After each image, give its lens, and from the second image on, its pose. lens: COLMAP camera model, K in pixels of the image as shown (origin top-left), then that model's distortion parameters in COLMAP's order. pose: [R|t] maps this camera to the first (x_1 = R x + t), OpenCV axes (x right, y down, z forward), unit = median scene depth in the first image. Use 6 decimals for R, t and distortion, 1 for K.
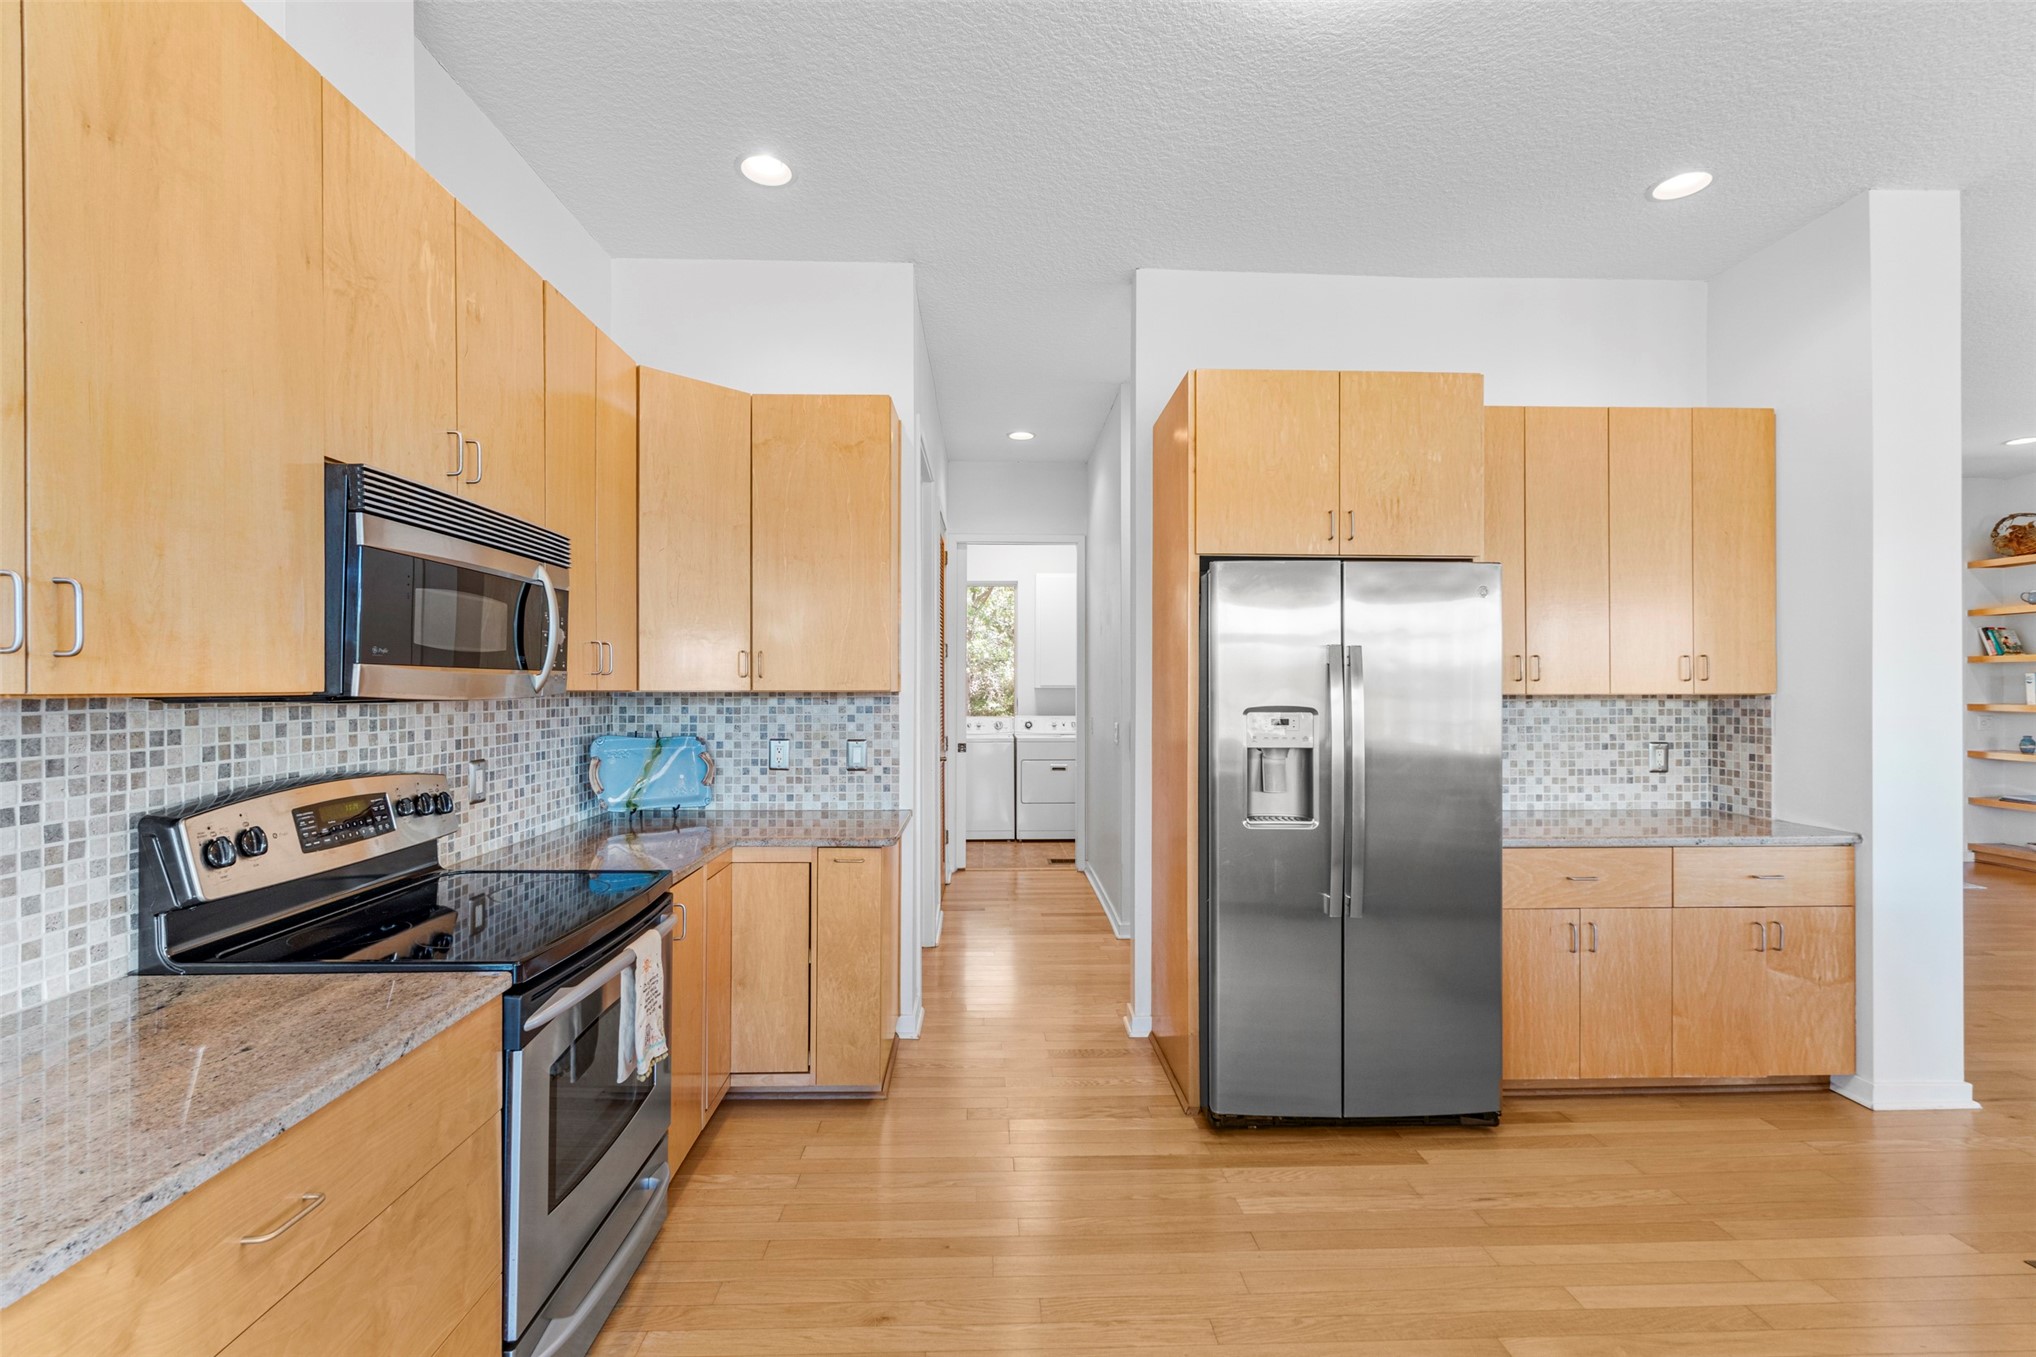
lens RADIAL K [[895.4, 0, 1015.8], [0, 895.4, 680.4], [0, 0, 1]] dist [-0.002888, 0.000380]
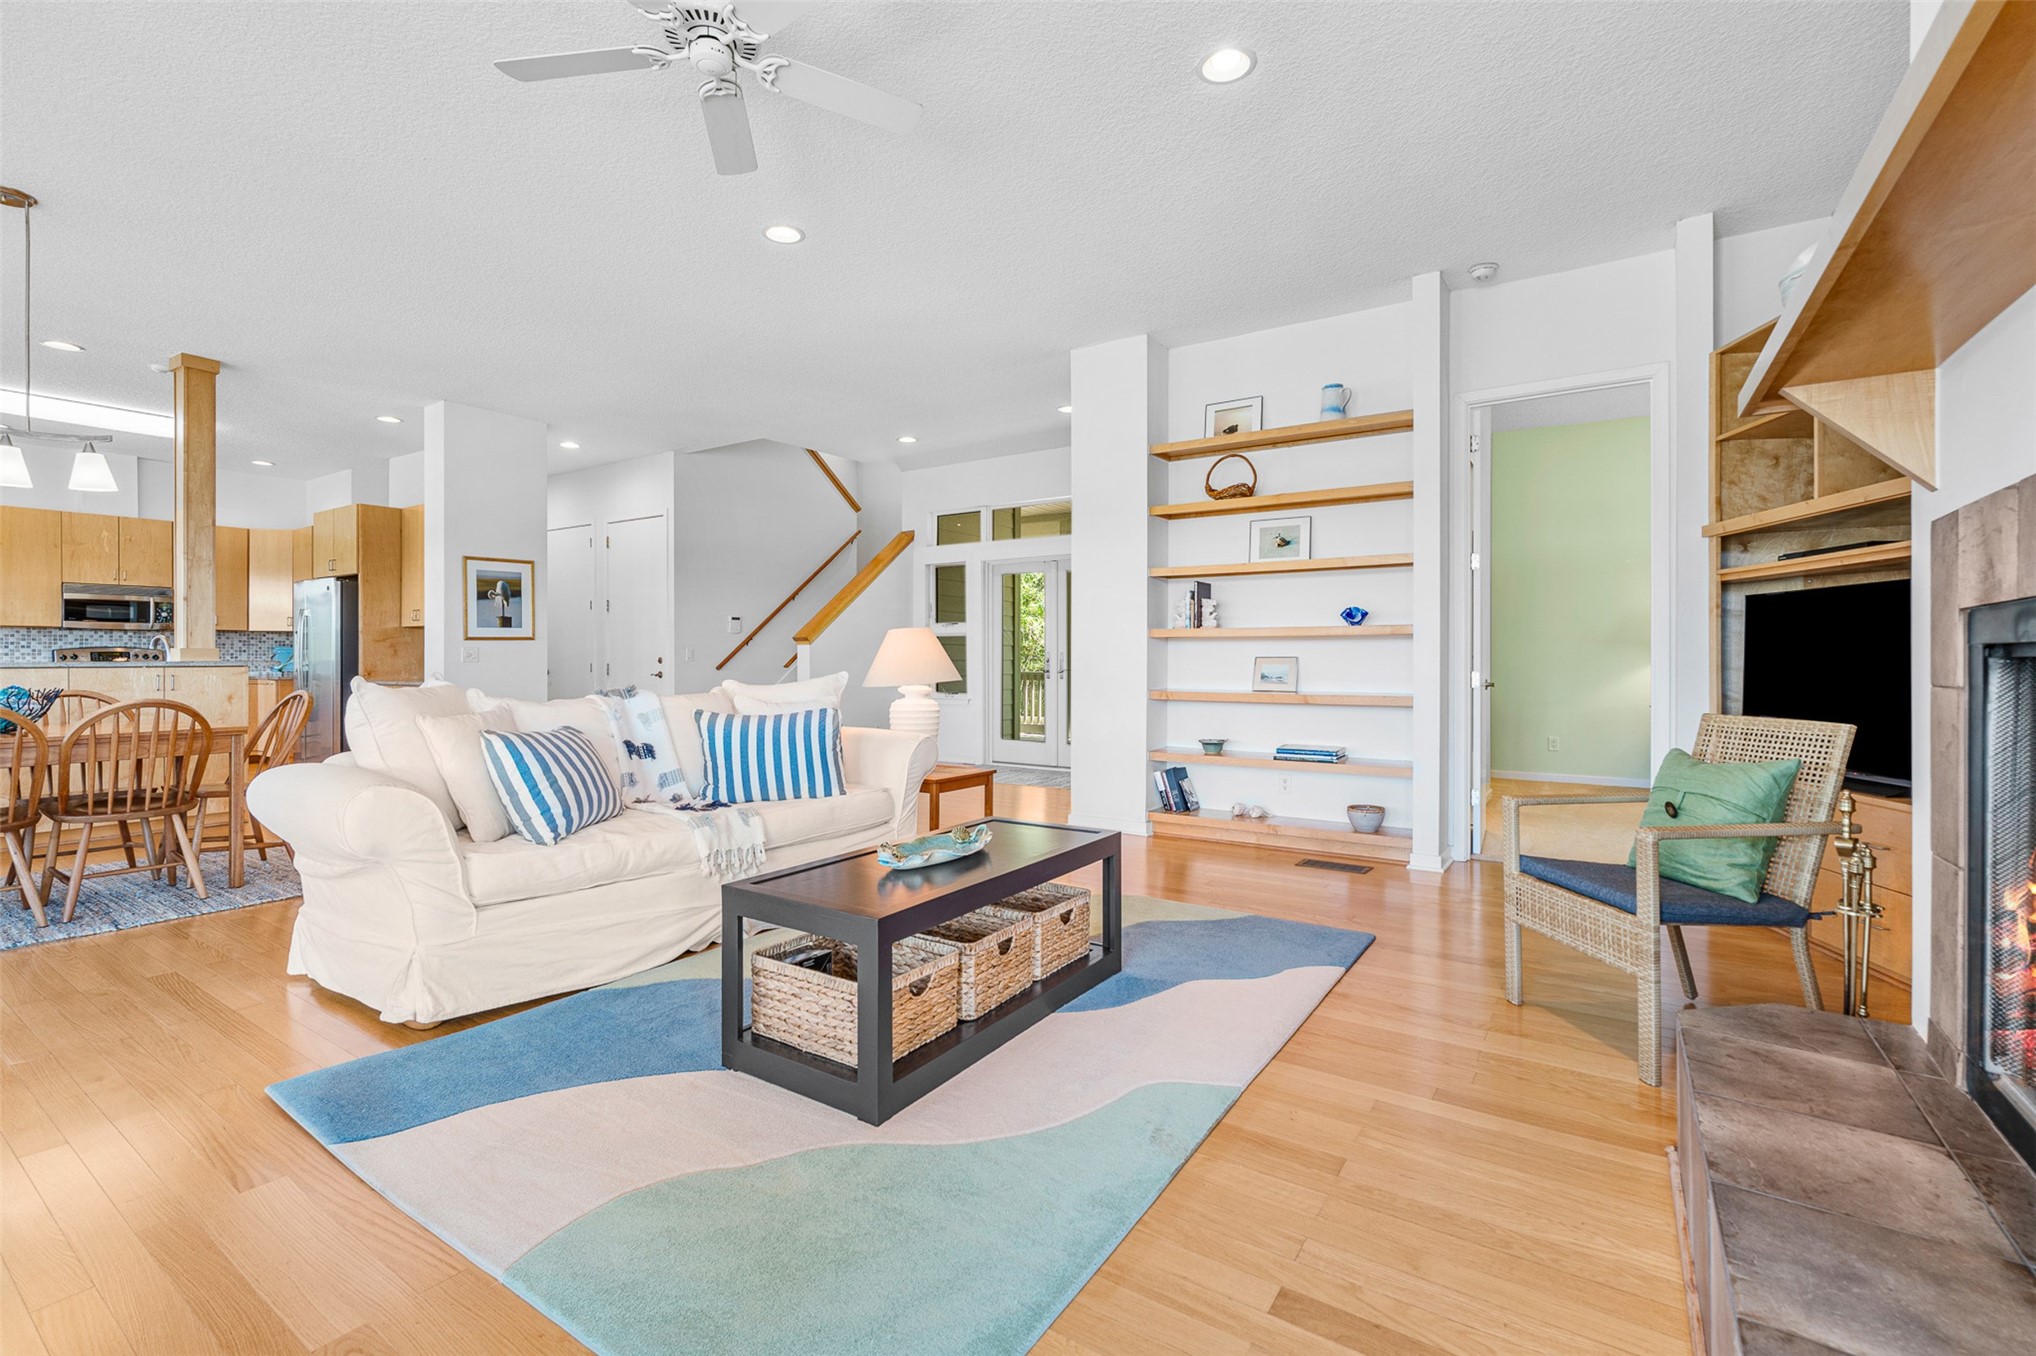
lens RADIAL K [[895.4, 0, 1012.9], [0, 895.4, 660.6], [0, 0, 1]] dist [-0.002888, 0.000380]
pose [[0.816378, 0.001052, -0.577517, 3.612995], [0.003063, 0.999976, 0.006151, 0.104705], [0.577510, -0.006791, 0.816356, -0.038929]]
